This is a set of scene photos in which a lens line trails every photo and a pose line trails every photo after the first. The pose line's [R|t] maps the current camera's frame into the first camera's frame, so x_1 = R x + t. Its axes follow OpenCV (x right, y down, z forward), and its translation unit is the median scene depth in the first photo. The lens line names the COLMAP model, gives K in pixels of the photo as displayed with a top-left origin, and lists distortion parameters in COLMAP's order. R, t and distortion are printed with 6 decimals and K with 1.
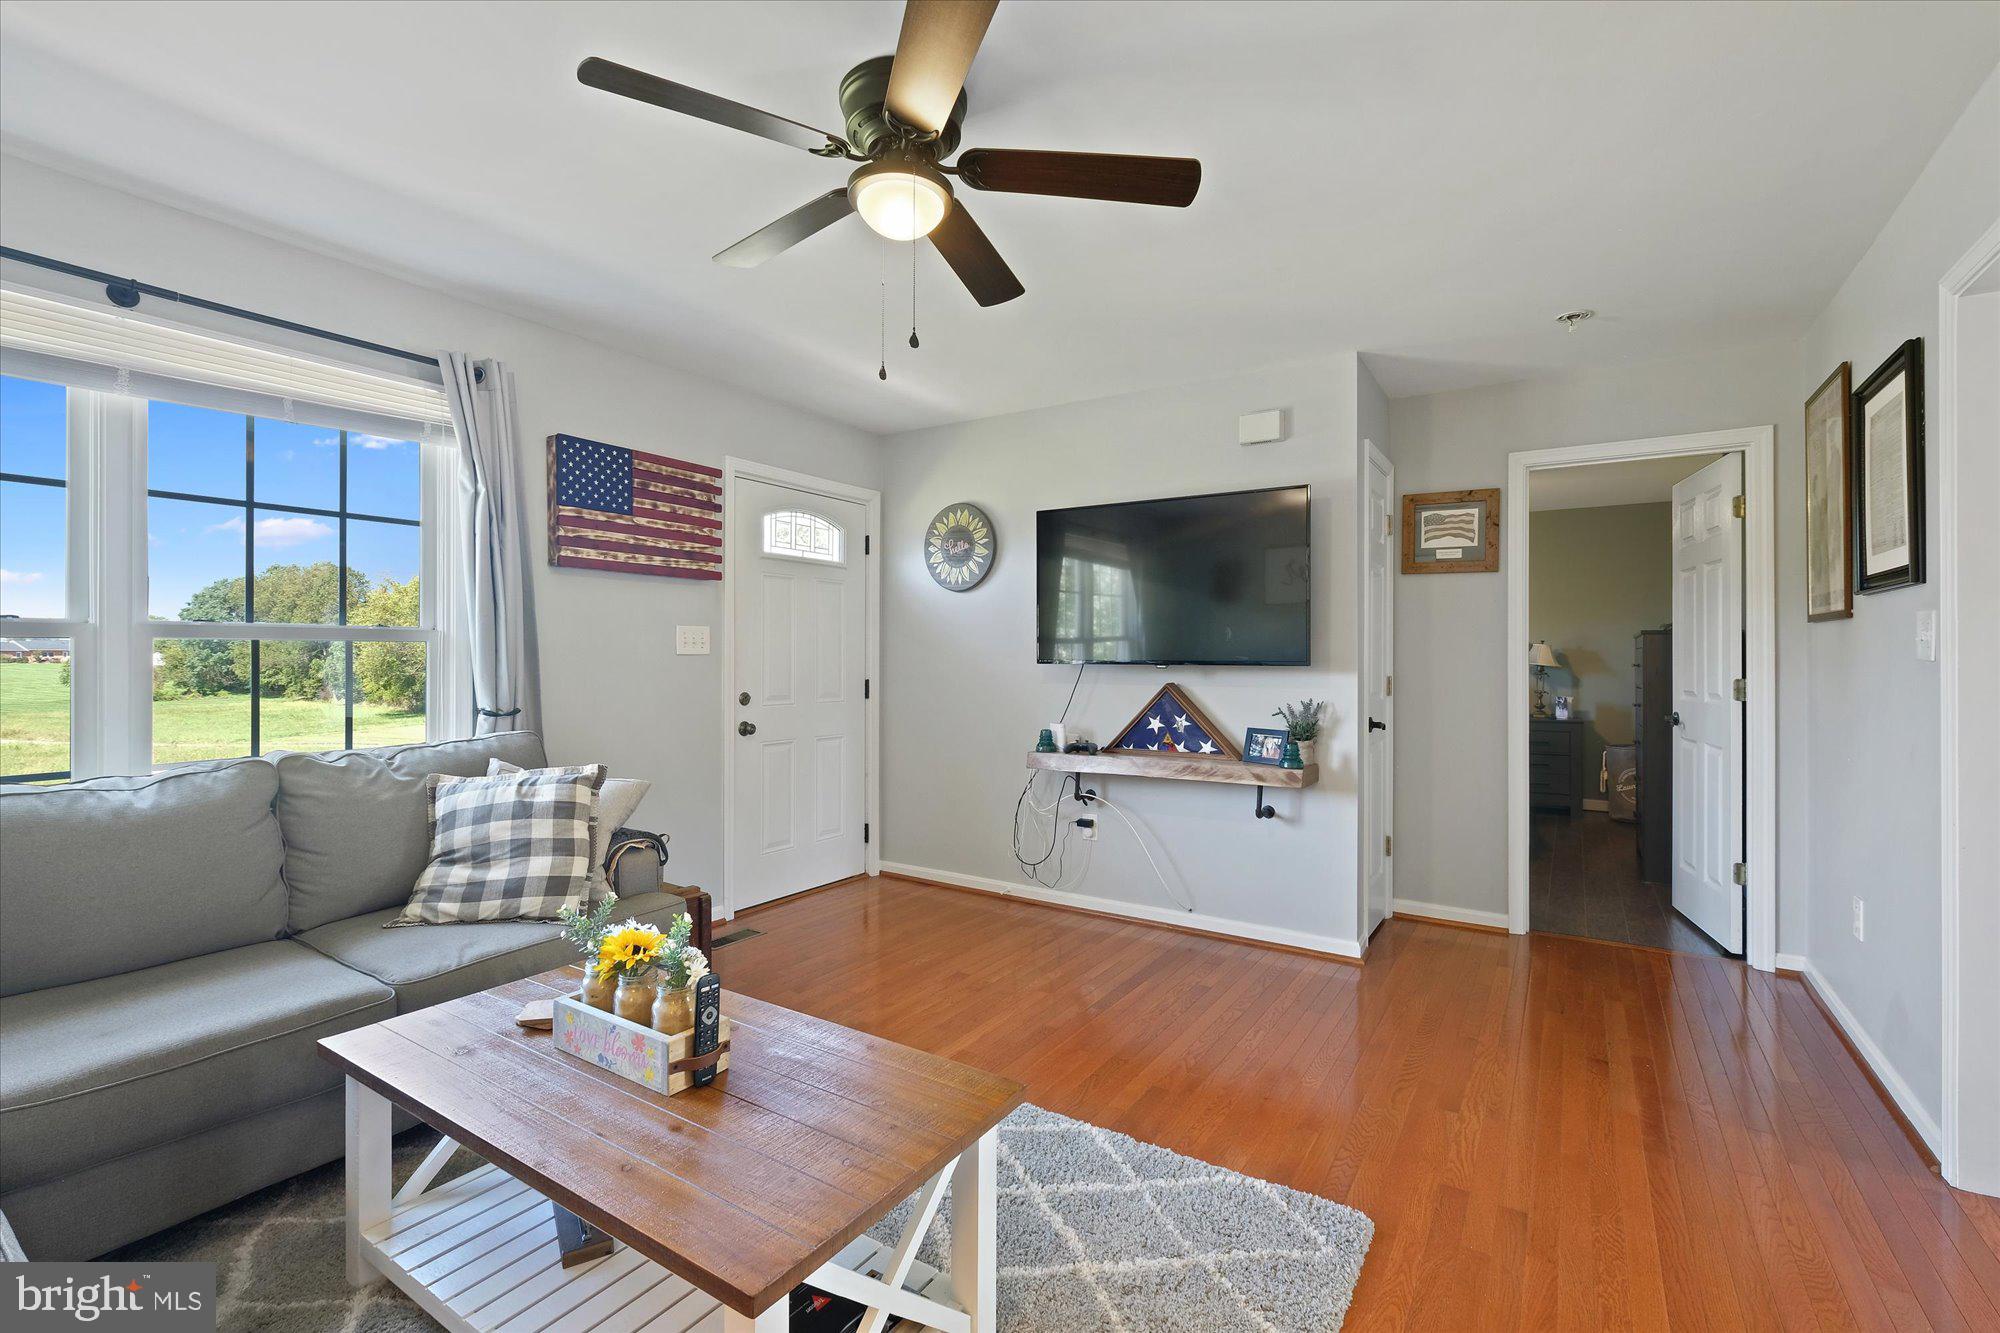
lens RADIAL K [[877.3, 0, 1000.5], [0, 877.3, 653.7], [0, 0, 1]] dist [0.002076, 0.000159]
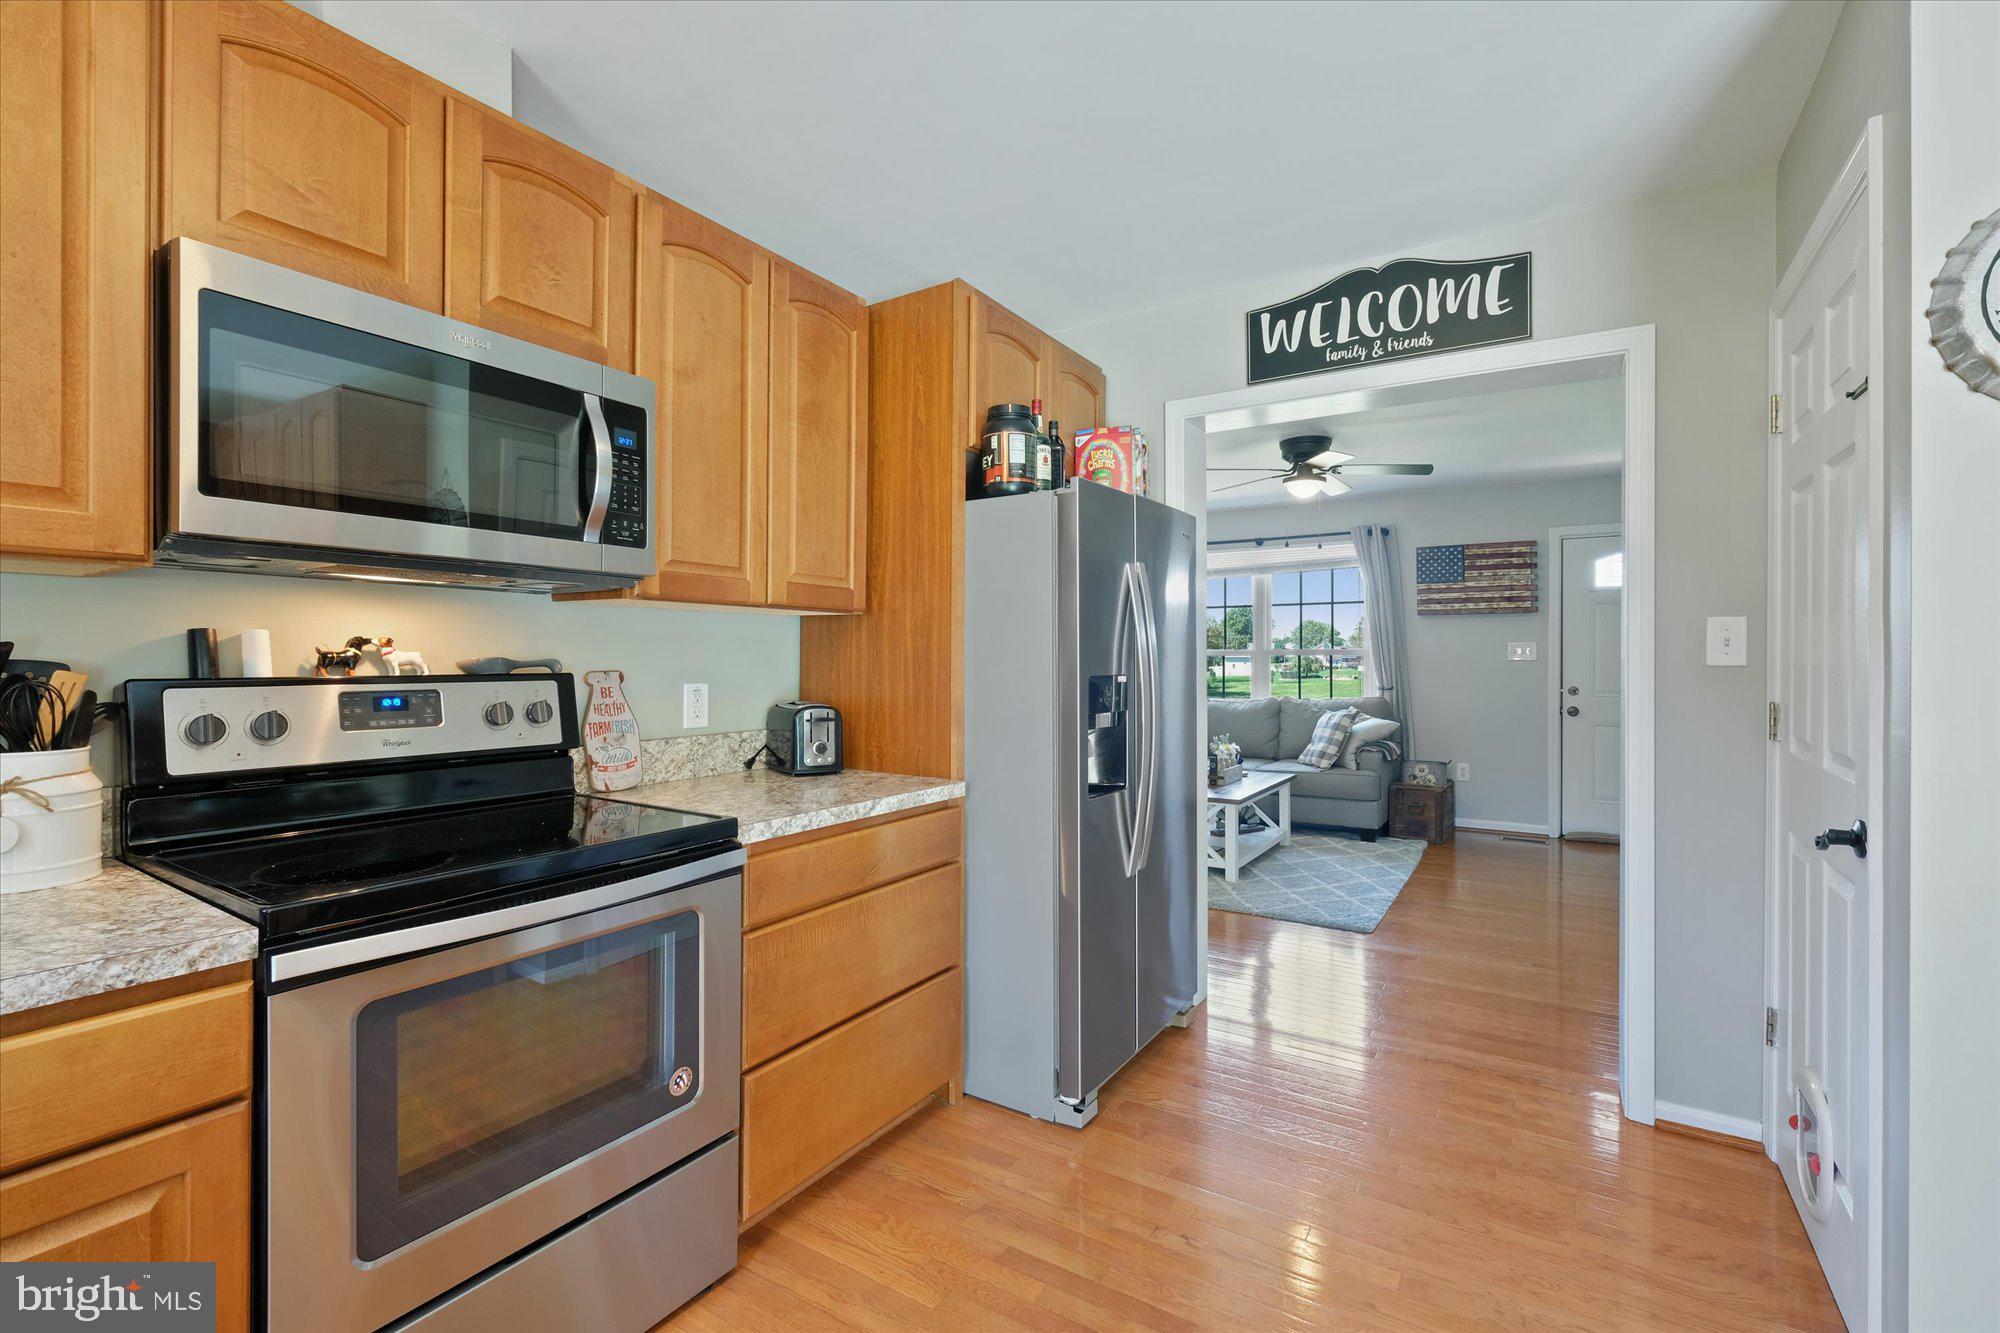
lens RADIAL K [[877.3, 0, 1008.9], [0, 877.3, 663.0], [0, 0, 1]] dist [0.002076, 0.000159]
pose [[0.022712, 0.009583, -0.999696, 1.318681], [0.004532, 0.999943, 0.009689, -0.014764], [0.999732, -0.004751, 0.022667, 0.040232]]
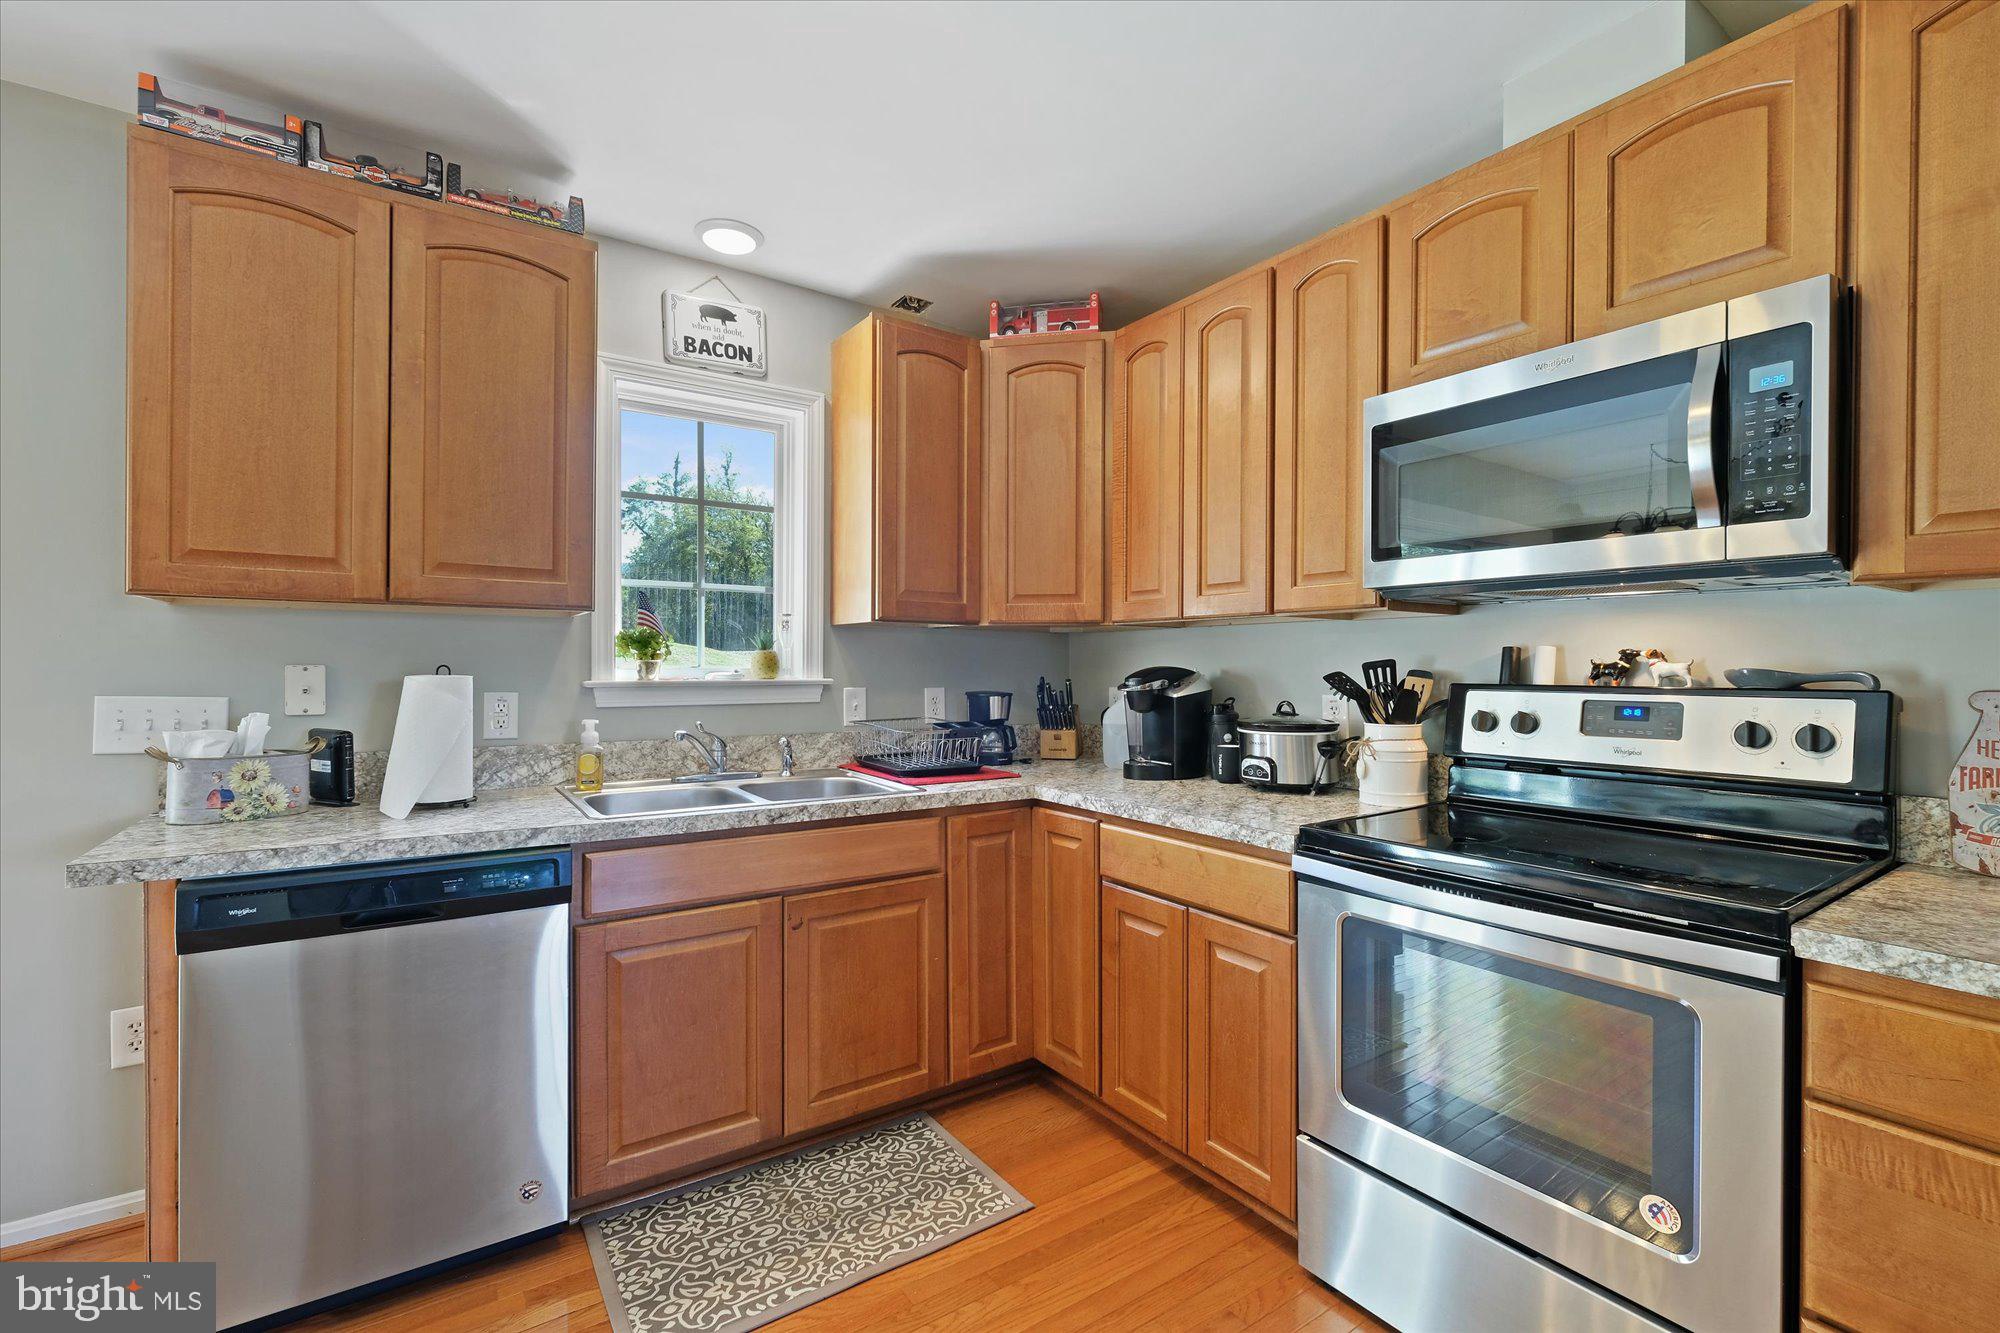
lens RADIAL K [[877.3, 0, 1006.3], [0, 877.3, 672.1], [0, 0, 1]] dist [0.002076, 0.000159]
pose [[-0.930959, -0.000101, 0.365123, 0.969855], [-0.000325, 1.000000, -0.000553, -0.012239], [-0.365123, -0.000634, -0.930959, 0.310714]]
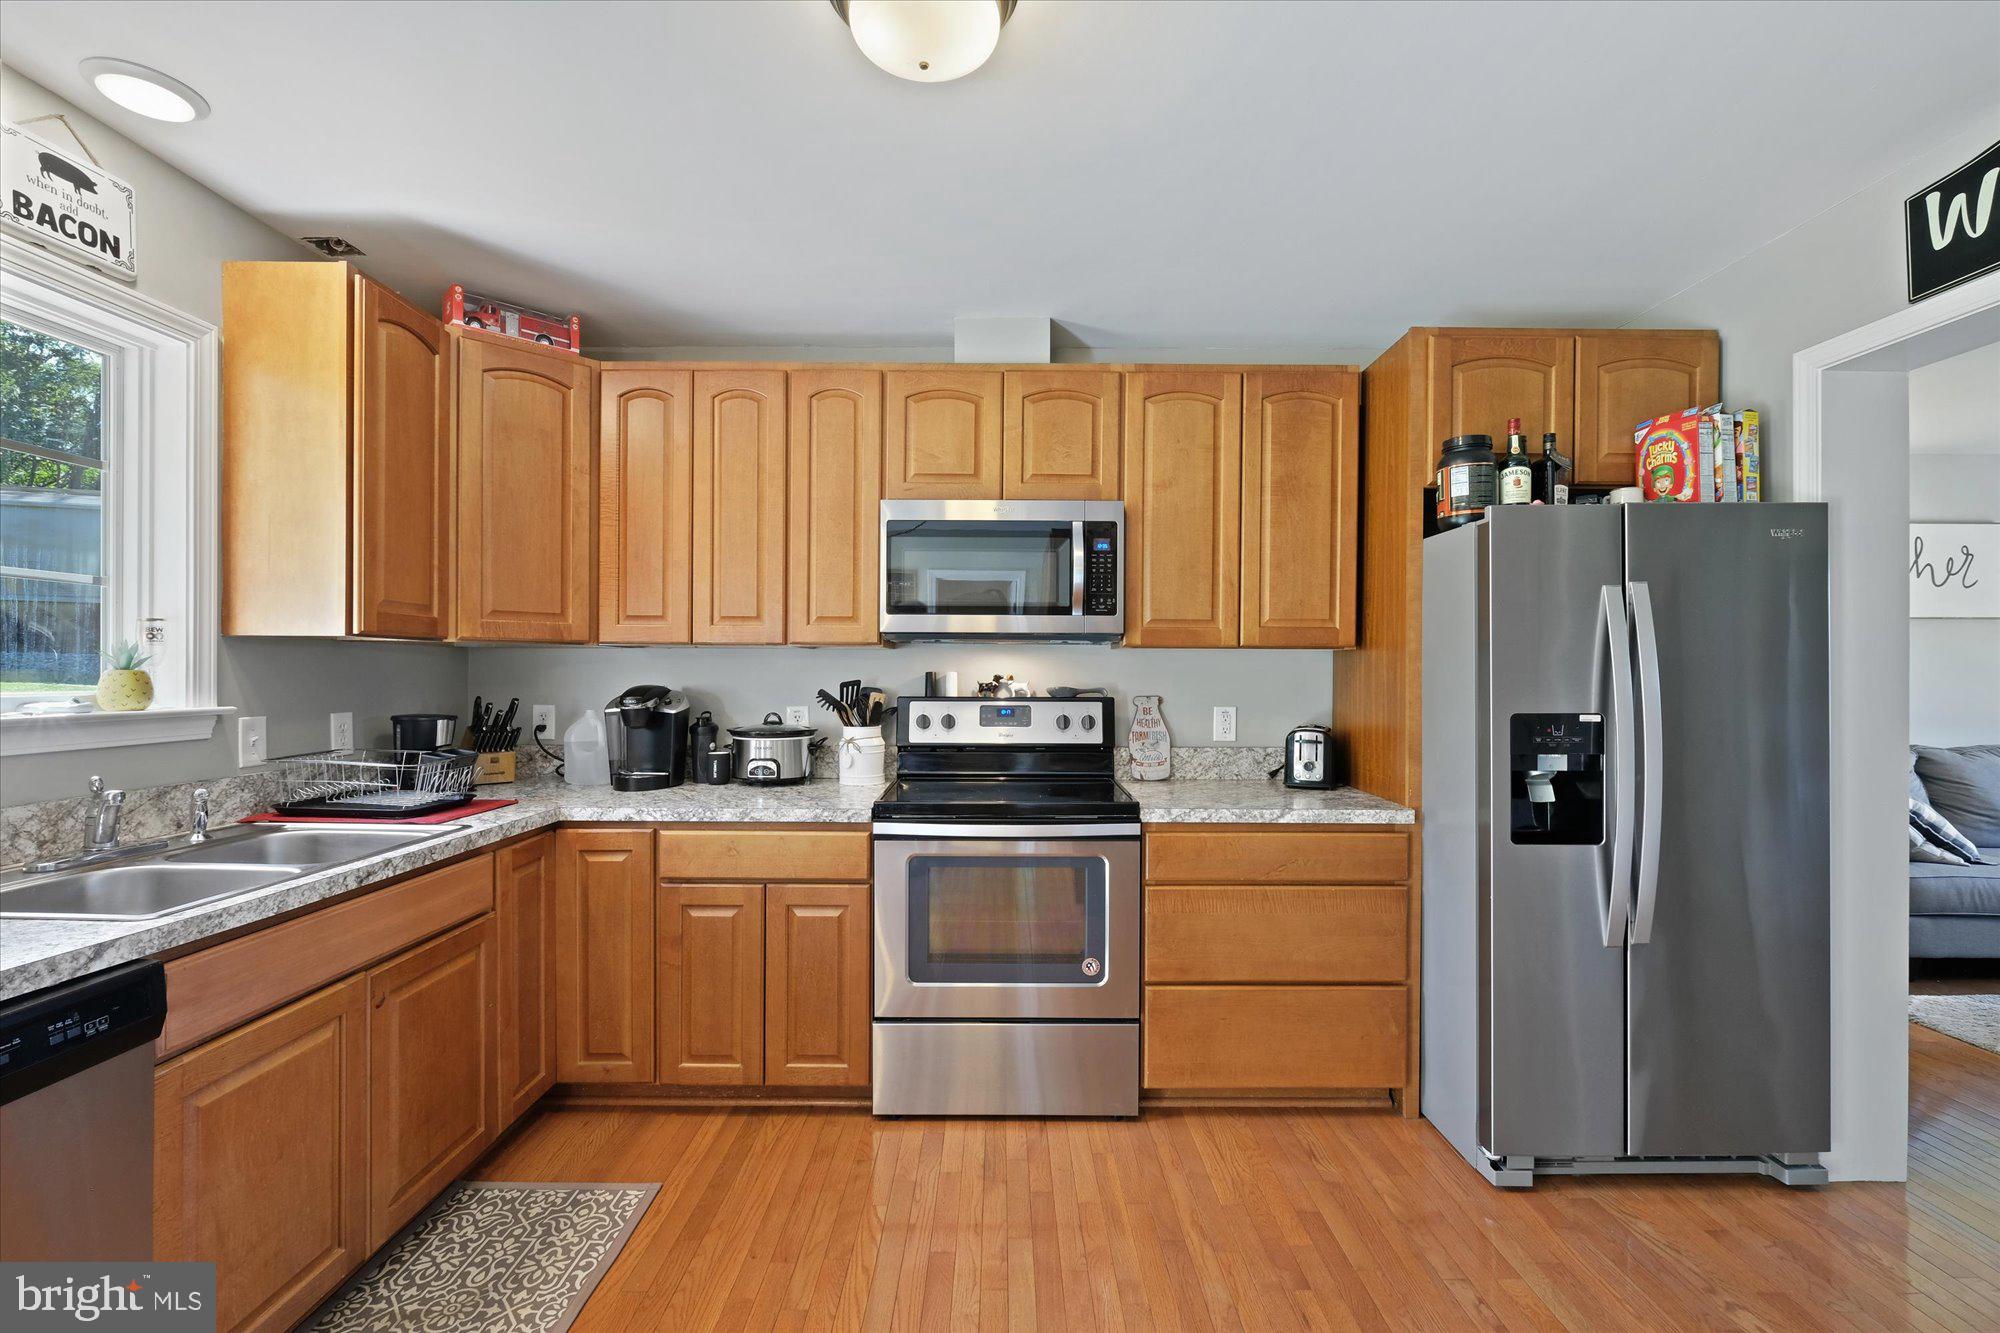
lens RADIAL K [[877.3, 0, 1002.8], [0, 877.3, 676.5], [0, 0, 1]] dist [0.002076, 0.000159]
pose [[-0.828987, 0.004876, -0.559247, 1.307938], [0.003393, 0.999987, 0.003689, -0.027847], [0.559258, 0.001160, -0.828993, 0.425526]]
